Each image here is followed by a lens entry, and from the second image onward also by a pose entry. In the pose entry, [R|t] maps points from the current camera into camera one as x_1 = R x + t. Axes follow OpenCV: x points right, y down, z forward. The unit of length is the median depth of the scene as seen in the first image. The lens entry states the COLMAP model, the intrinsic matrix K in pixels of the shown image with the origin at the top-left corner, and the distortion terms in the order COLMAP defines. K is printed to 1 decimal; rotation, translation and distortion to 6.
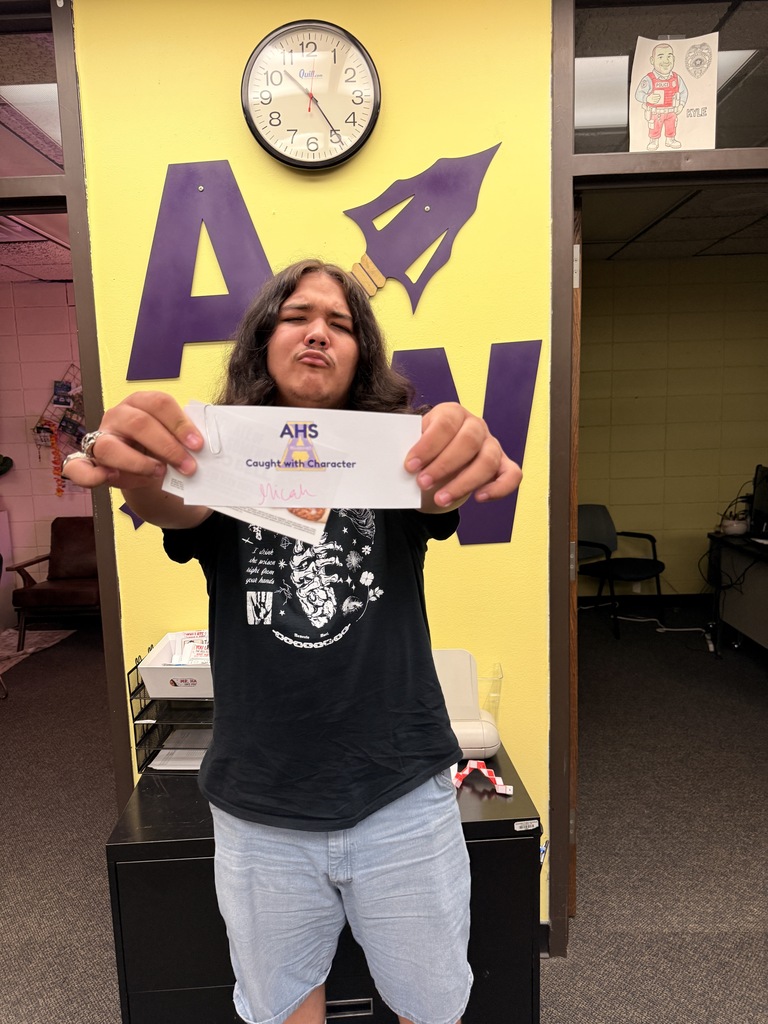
lens RADIAL K [[717.7, 0, 379.4], [0, 717.7, 516.0], [0, 0, 1]] dist [-0.000862, -0.011511]
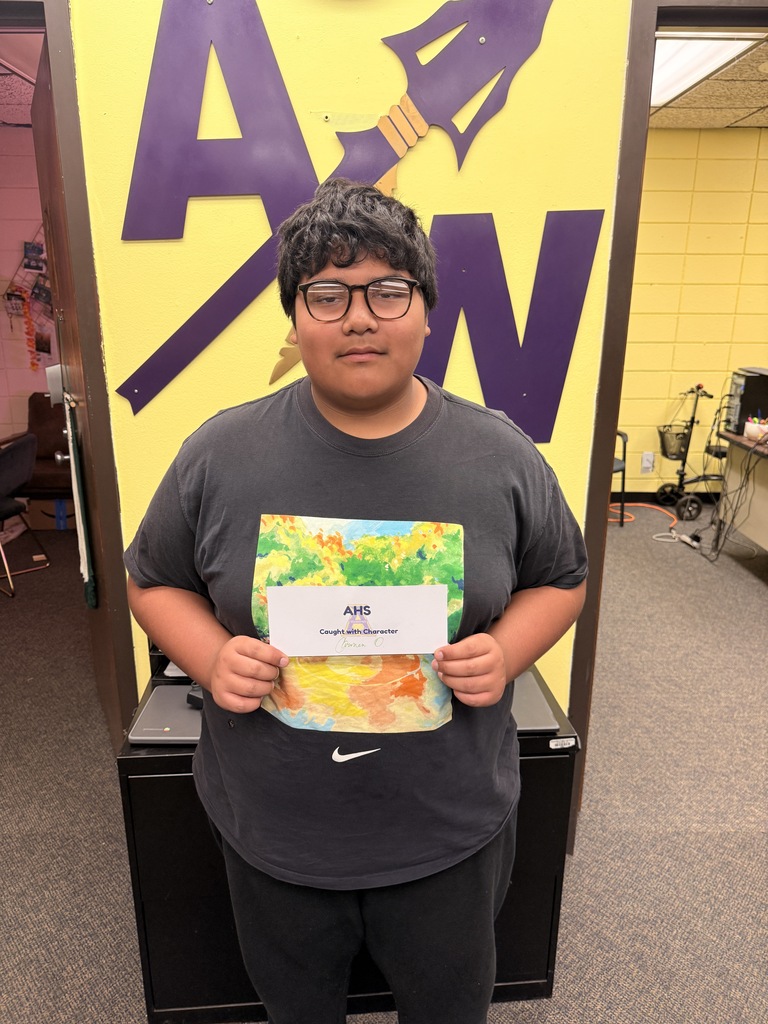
lens RADIAL K [[717.7, 0, 380.1], [0, 717.7, 509.5], [0, 0, 1]] dist [-0.000862, -0.011511]
pose [[0.999057, 0.026341, 0.034516, -0.065628], [-0.031269, 0.988029, 0.151066, -0.009510], [-0.030124, -0.152003, 0.987921, 0.094766]]
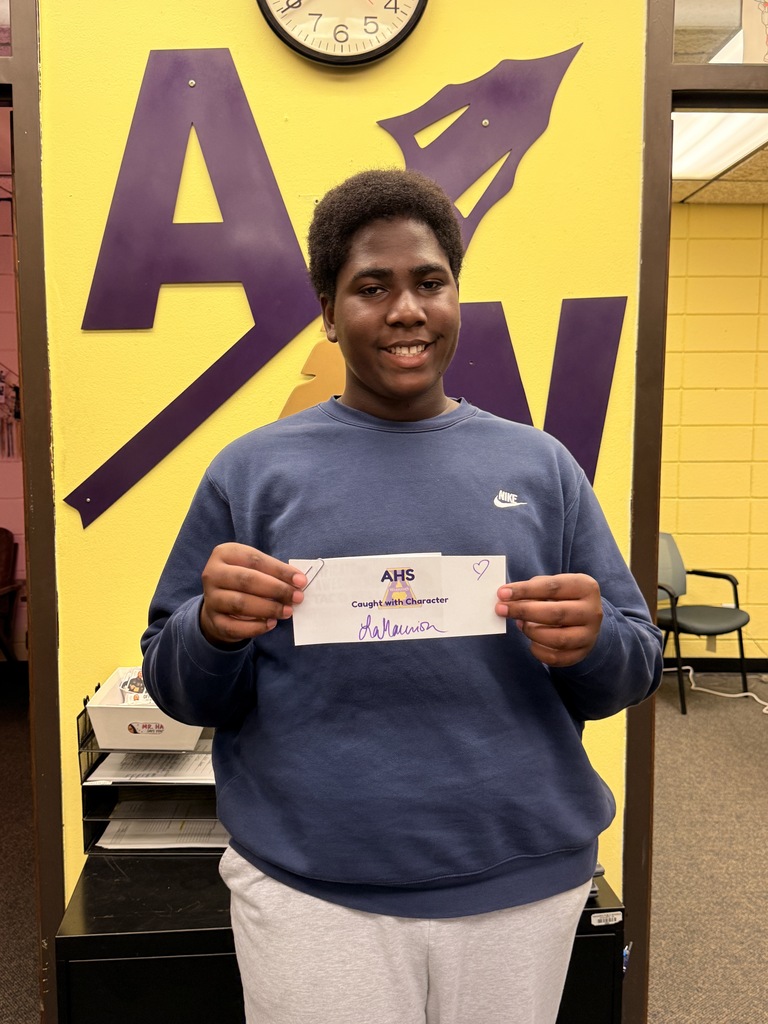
lens RADIAL K [[1015.5, 0, 383.4], [0, 1015.5, 518.6], [0, 0, 1]] dist [0.011536, 0.000000]
pose [[0.998627, 0.027307, 0.044714, -0.079811], [-0.025772, 0.999071, -0.034551, 0.039534], [-0.045615, 0.033351, 0.998402, -0.078435]]
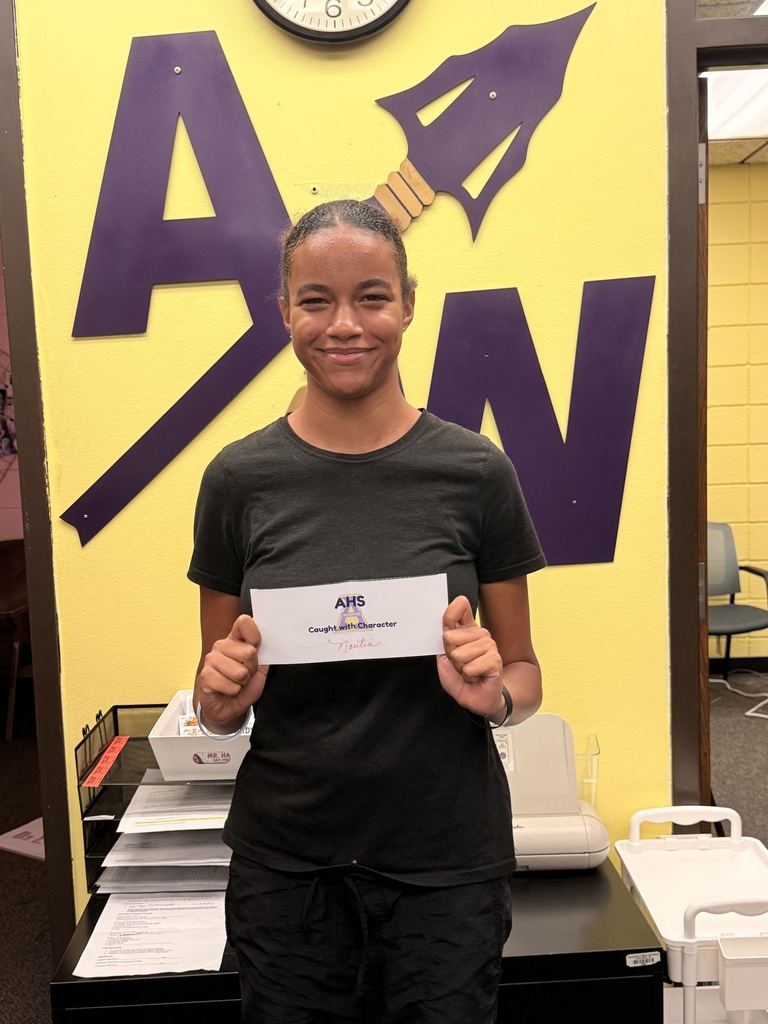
lens RADIAL K [[1075.6, 0, 382.5], [0, 1075.6, 514.8], [0, 0, 1]] dist [0.022391, 0.000000]
pose [[0.999881, -0.003857, -0.014909, -0.028578], [0.003402, 0.999531, -0.030424, 0.022526], [0.015020, 0.030370, 0.999426, -0.066042]]
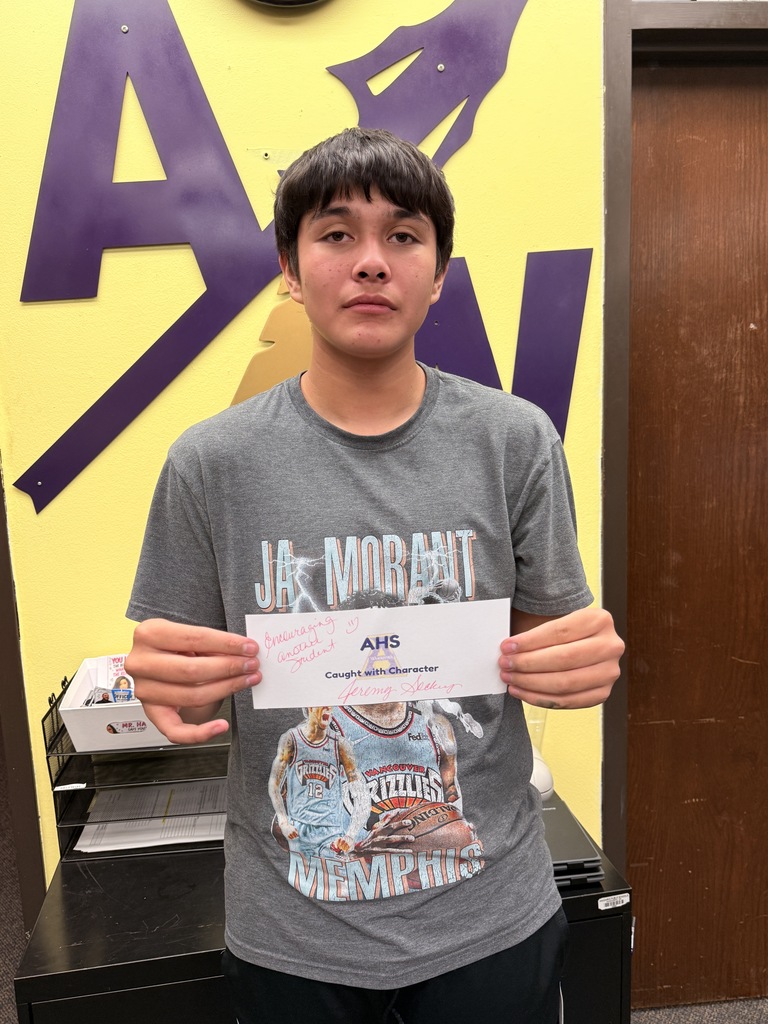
lens RADIAL K [[805.4, 0, 382.8], [0, 805.4, 513.4], [0, 0, 1]] dist [0.001493, -0.014162]
pose [[0.994167, -0.023156, 0.105332, -0.088885], [0.022549, 0.999722, 0.006956, 0.022225], [-0.105464, -0.004540, 0.994413, 0.179536]]
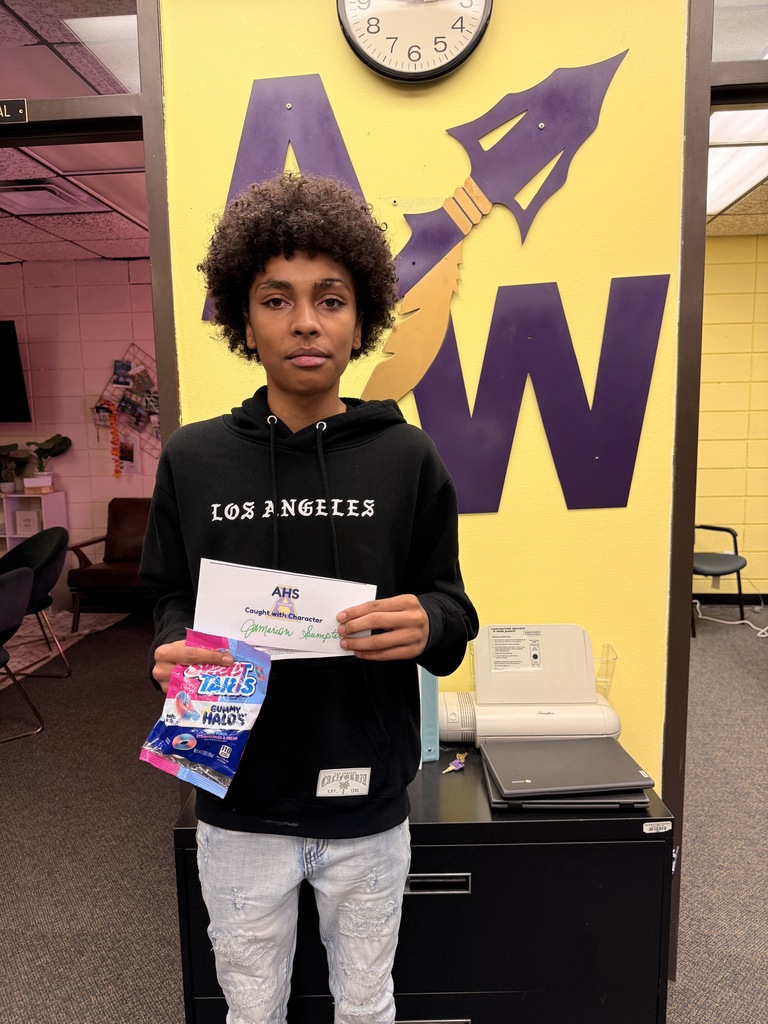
lens RADIAL K [[717.7, 0, 385.4], [0, 717.7, 512.1], [0, 0, 1]] dist [-0.000862, -0.011511]
pose [[0.998280, 0.019817, -0.055167, -0.066437], [-0.020233, 0.999771, -0.006990, 0.058214], [0.055015, 0.008094, 0.998453, 0.107577]]
